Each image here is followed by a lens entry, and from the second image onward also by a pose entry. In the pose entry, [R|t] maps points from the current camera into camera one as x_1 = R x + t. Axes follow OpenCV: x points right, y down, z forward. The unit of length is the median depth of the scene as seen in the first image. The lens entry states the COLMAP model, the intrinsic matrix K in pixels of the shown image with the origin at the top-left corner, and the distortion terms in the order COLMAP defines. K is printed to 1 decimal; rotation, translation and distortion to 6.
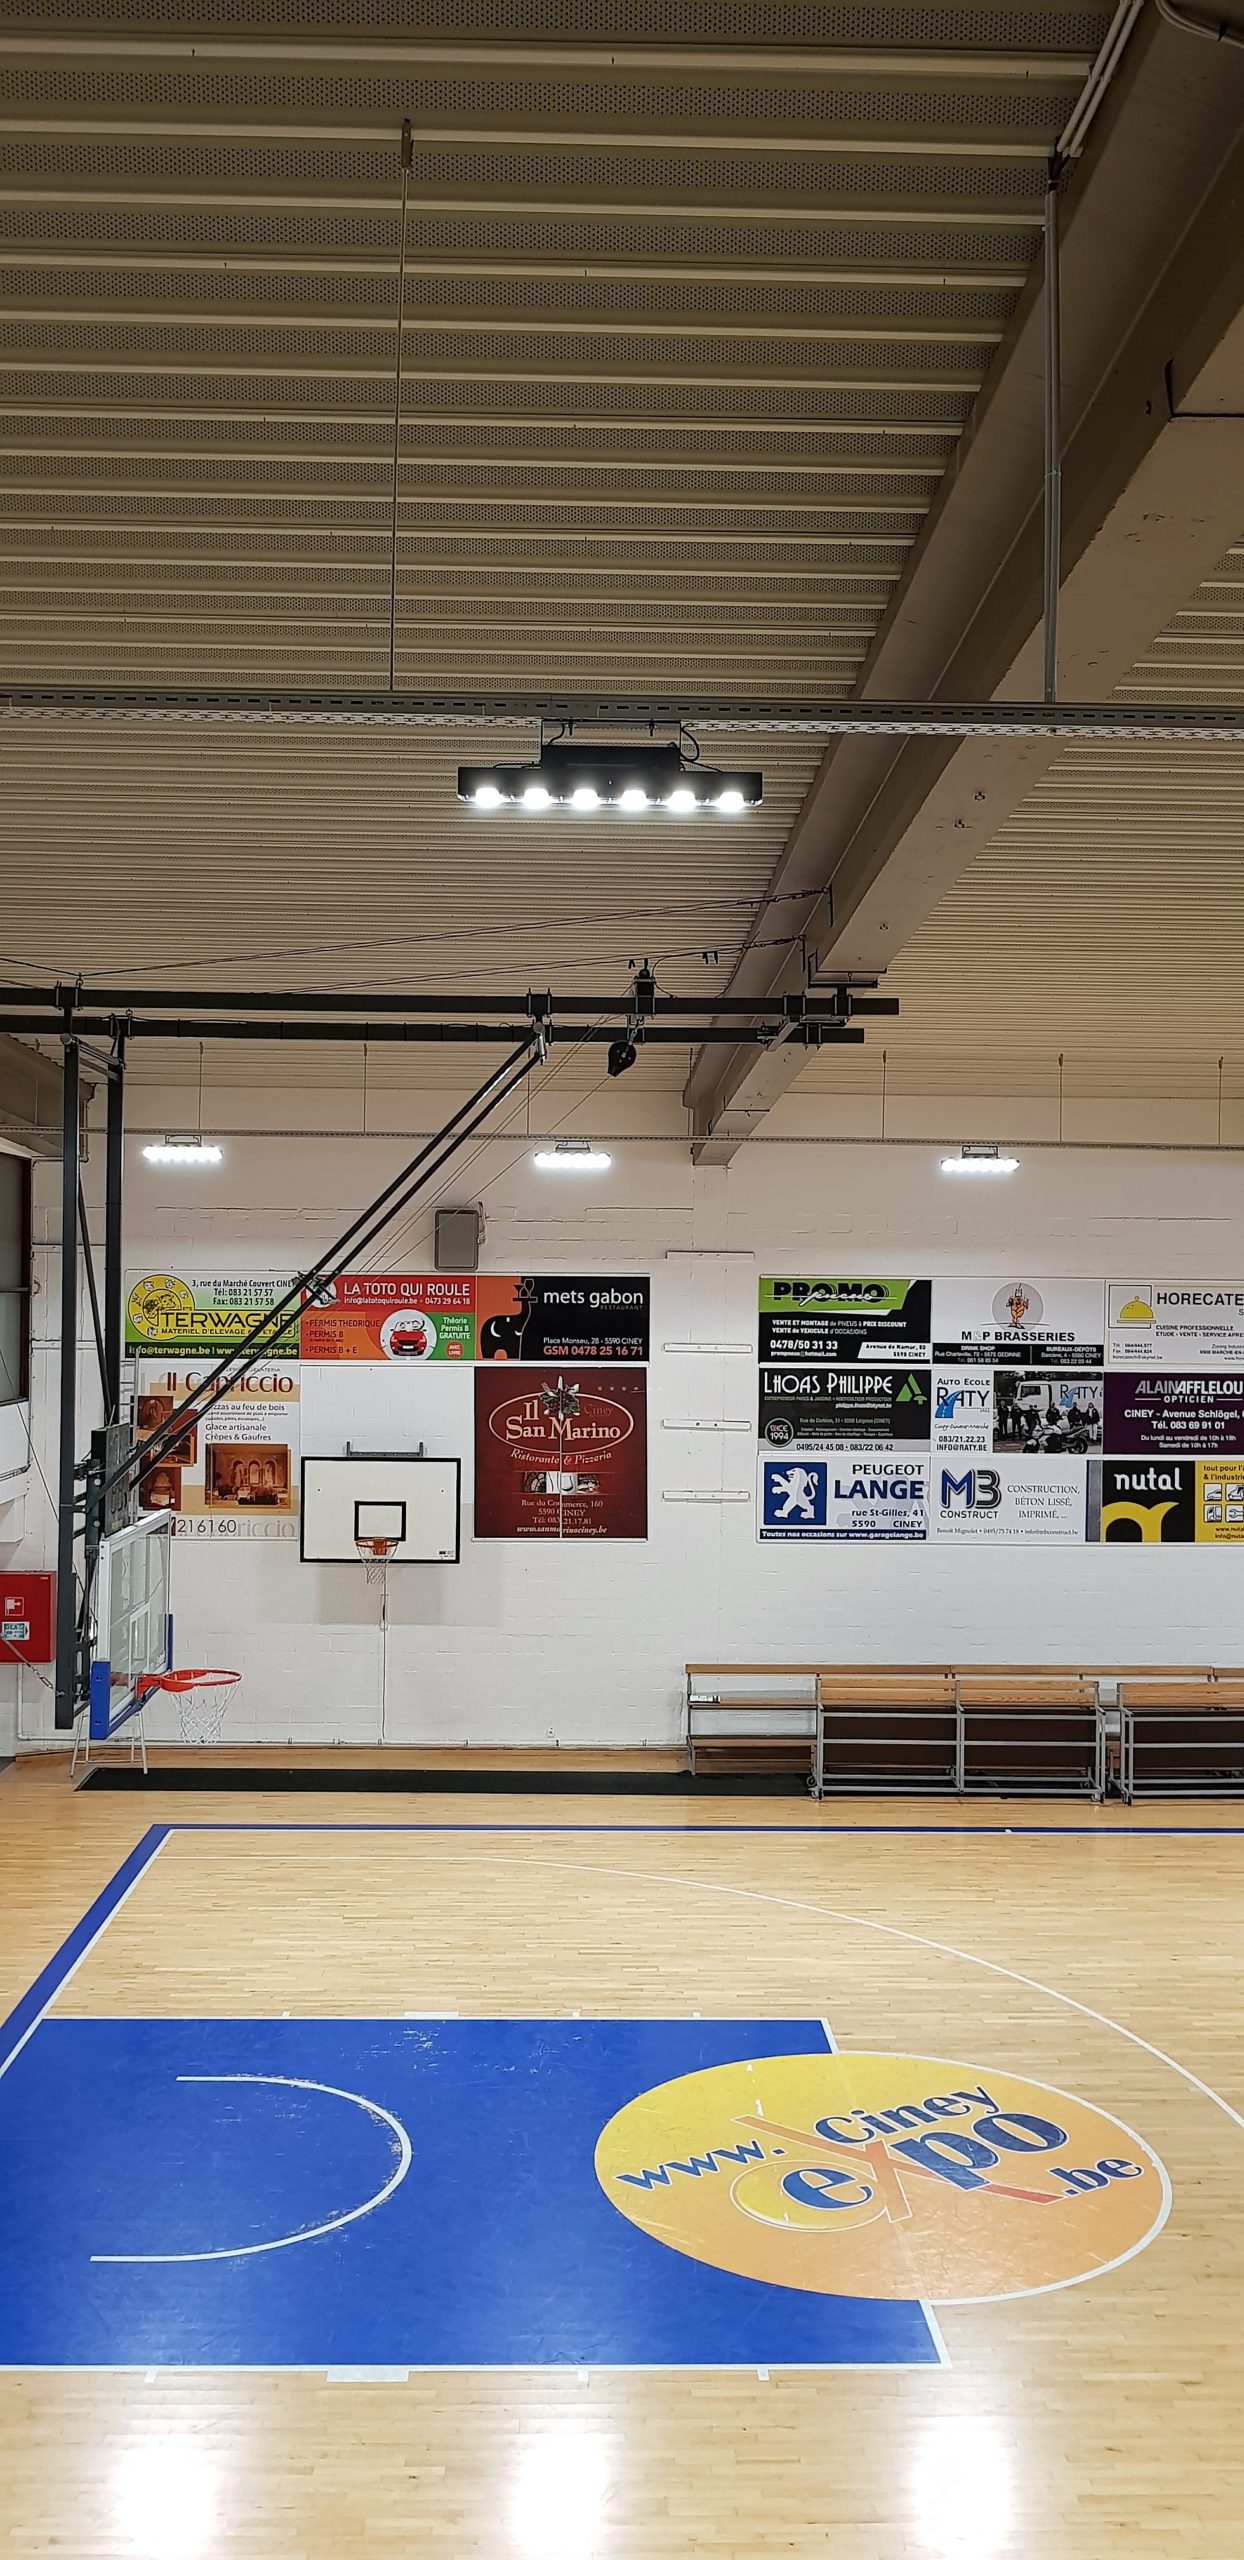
lens RADIAL K [[2033.1, 0, 625.0], [0, 2033.1, 1275.0], [0, 0, 1]] dist [-0.000283, -0.021825]
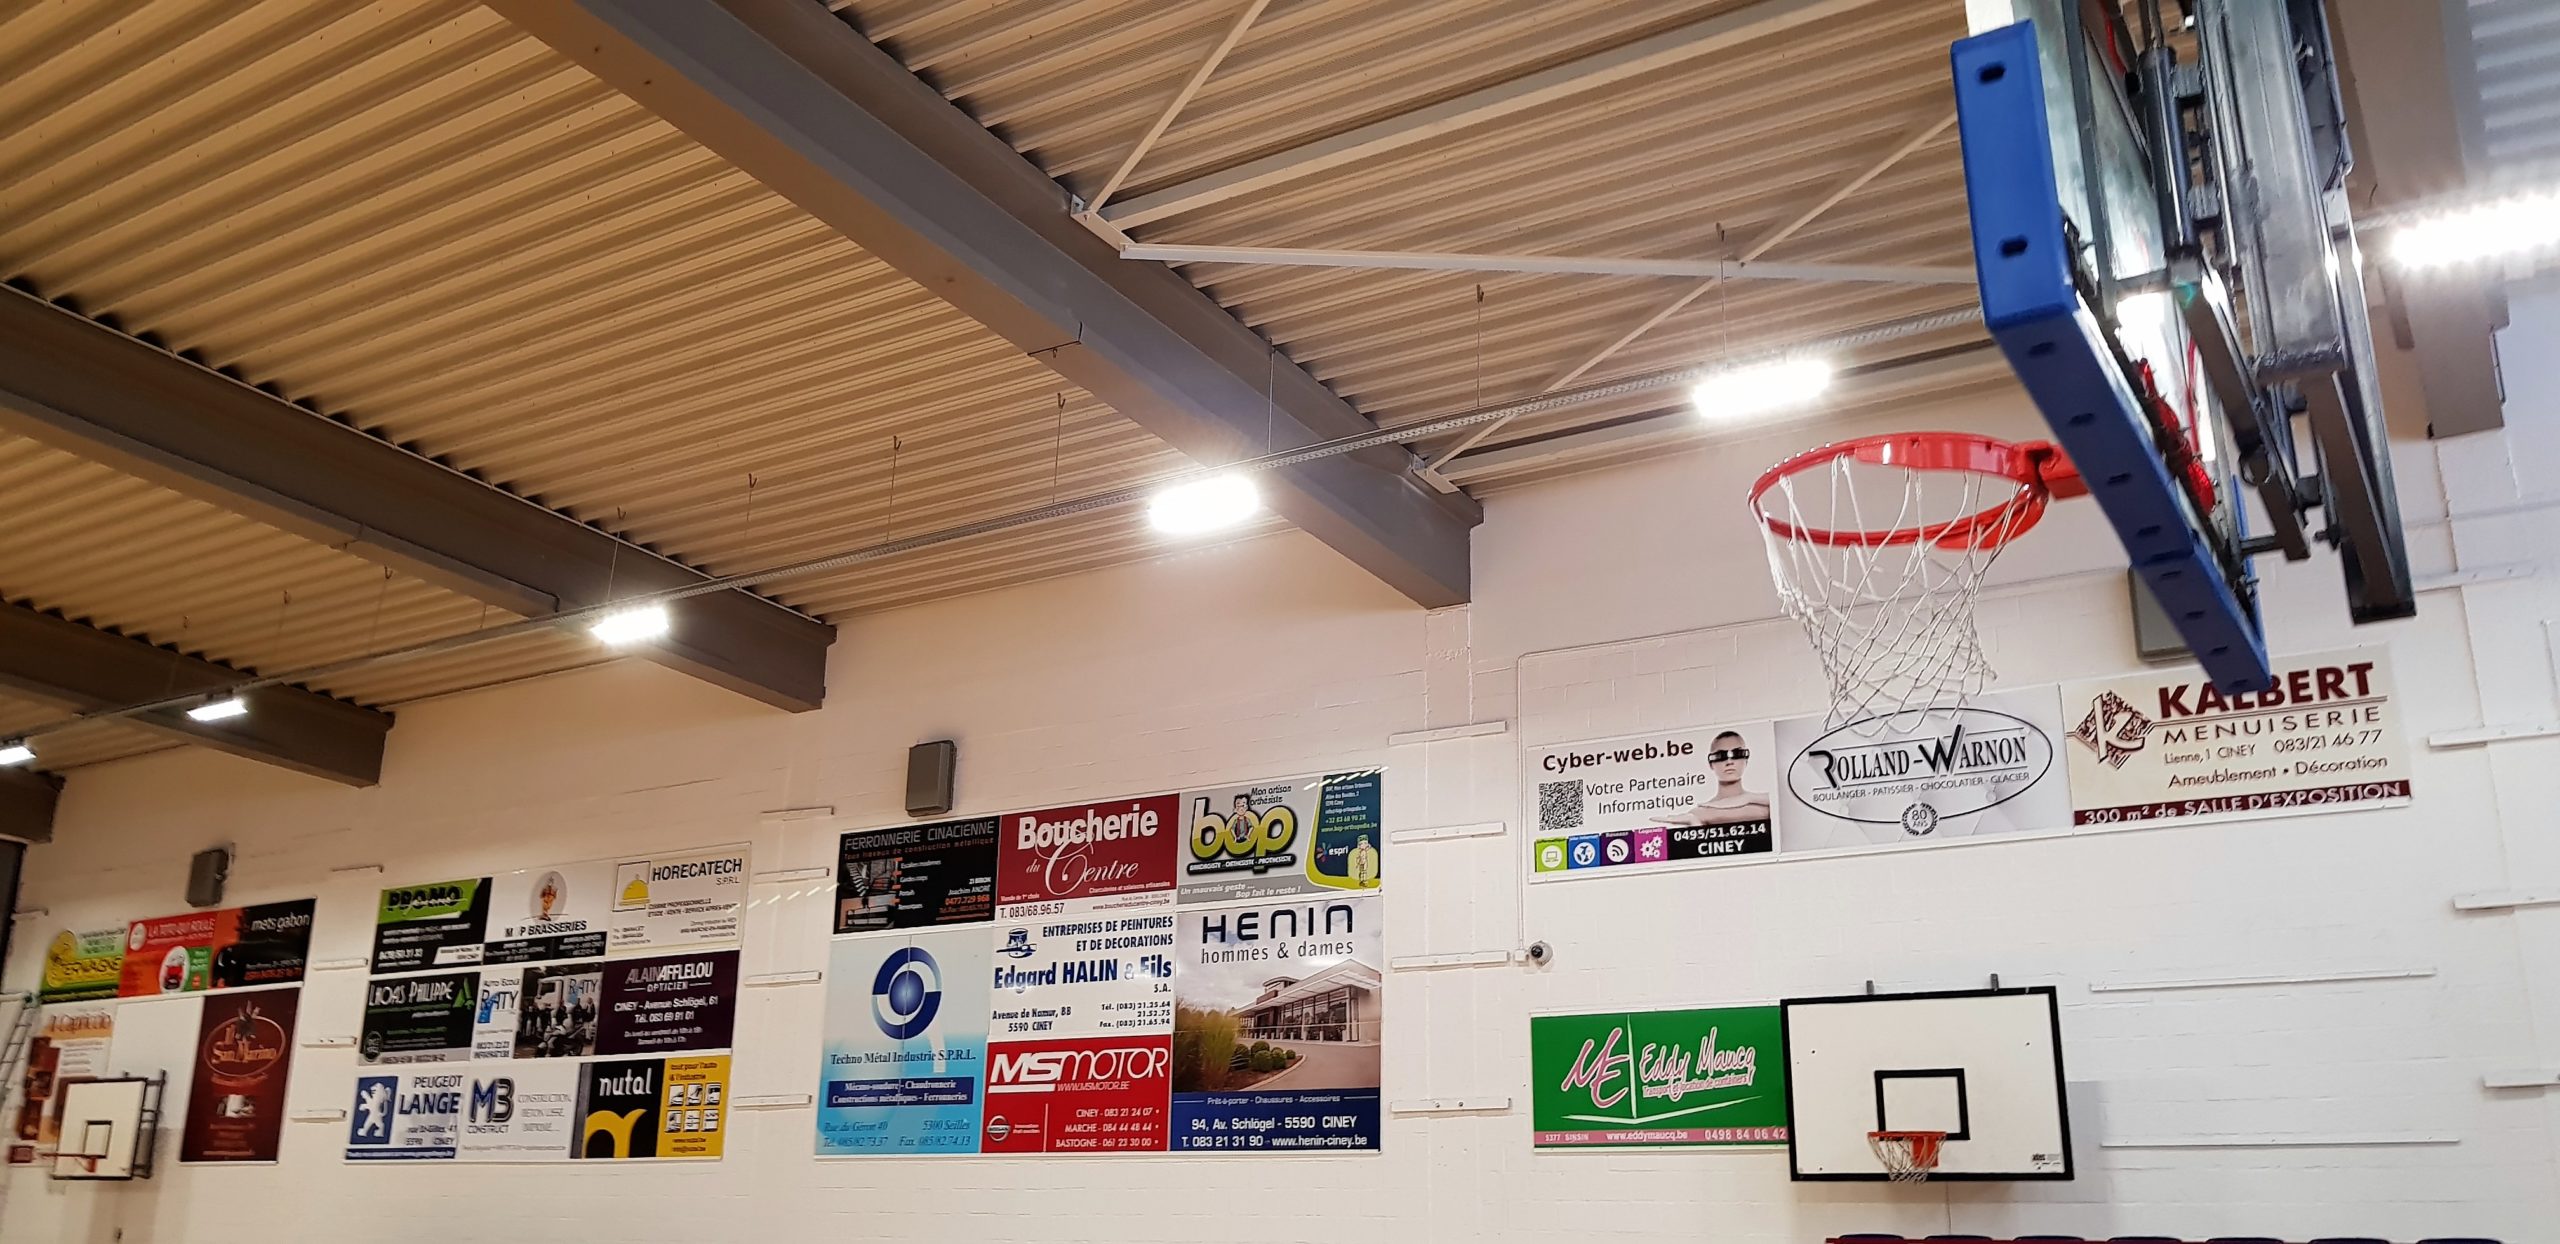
lens RADIAL K [[2033.1, 0, 1281.6], [0, 2033.1, 618.3], [0, 0, 1]] dist [-0.000283, -0.021825]
pose [[0.828757, -0.162109, -0.535615, 0.989967], [-0.006305, 0.954357, -0.298601, 0.169232], [0.559573, 0.250844, 0.789908, 0.424066]]
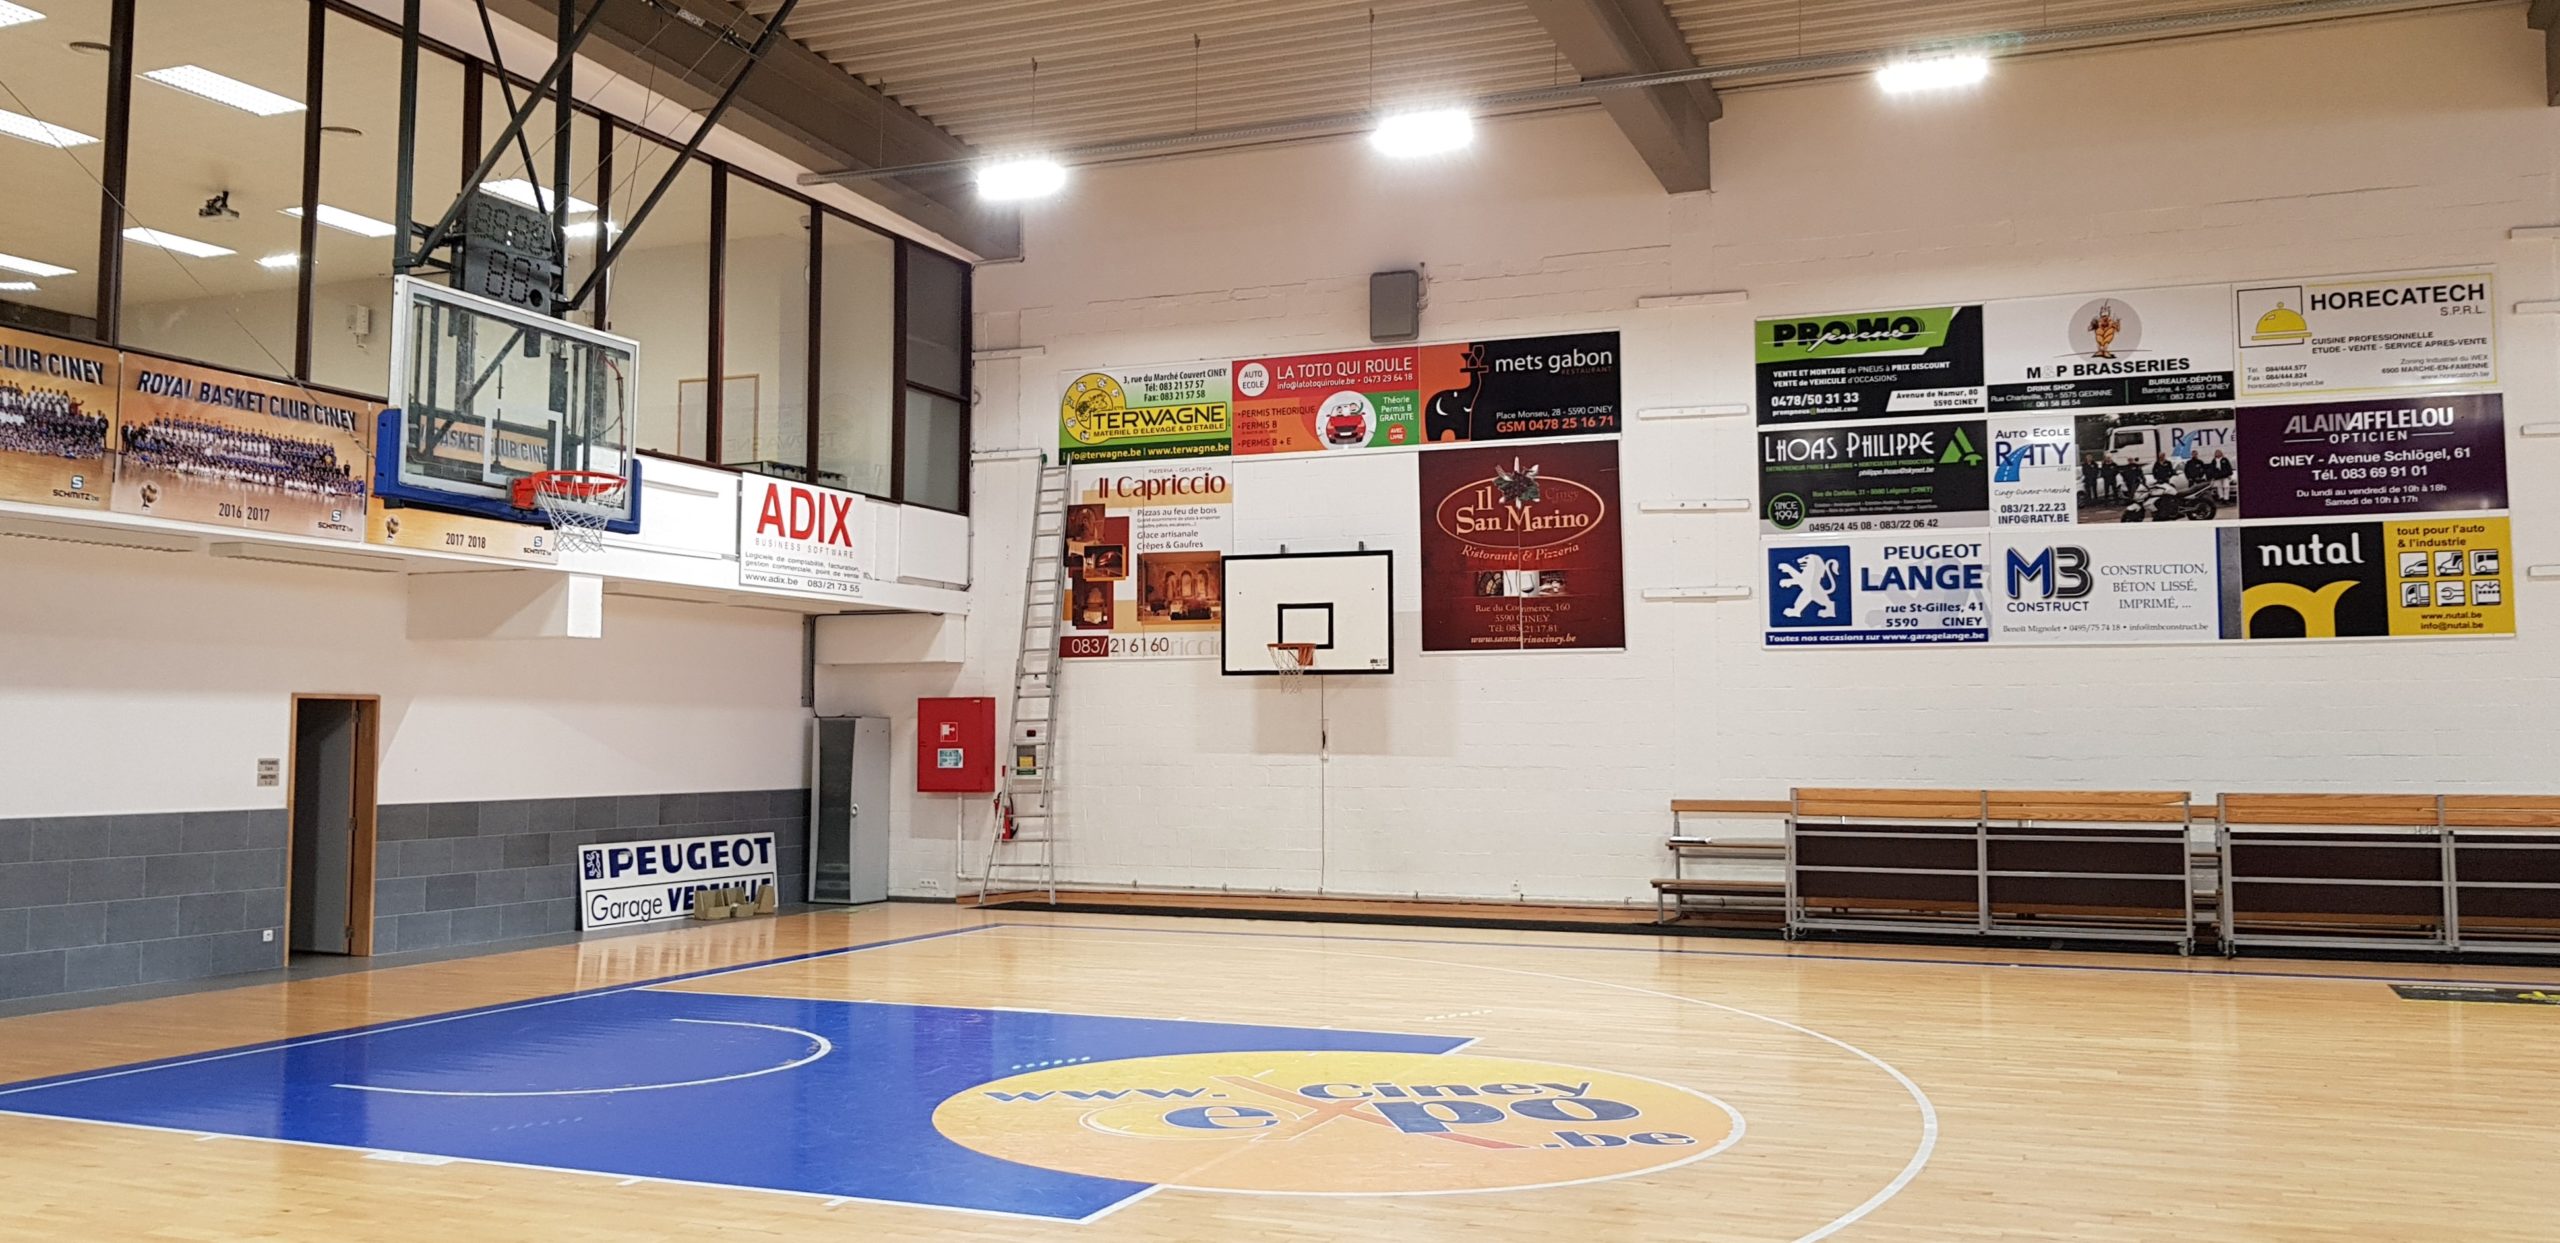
lens RADIAL K [[2096.2, 0, 1228.3], [0, 2096.2, 556.7], [0, 0, 1]] dist [-0.006227, -0.022451]
pose [[0.910223, -0.044913, -0.411675, 0.213579], [0.009663, 0.996134, -0.087312, 0.164708], [0.414005, 0.075496, 0.907138, 0.166847]]
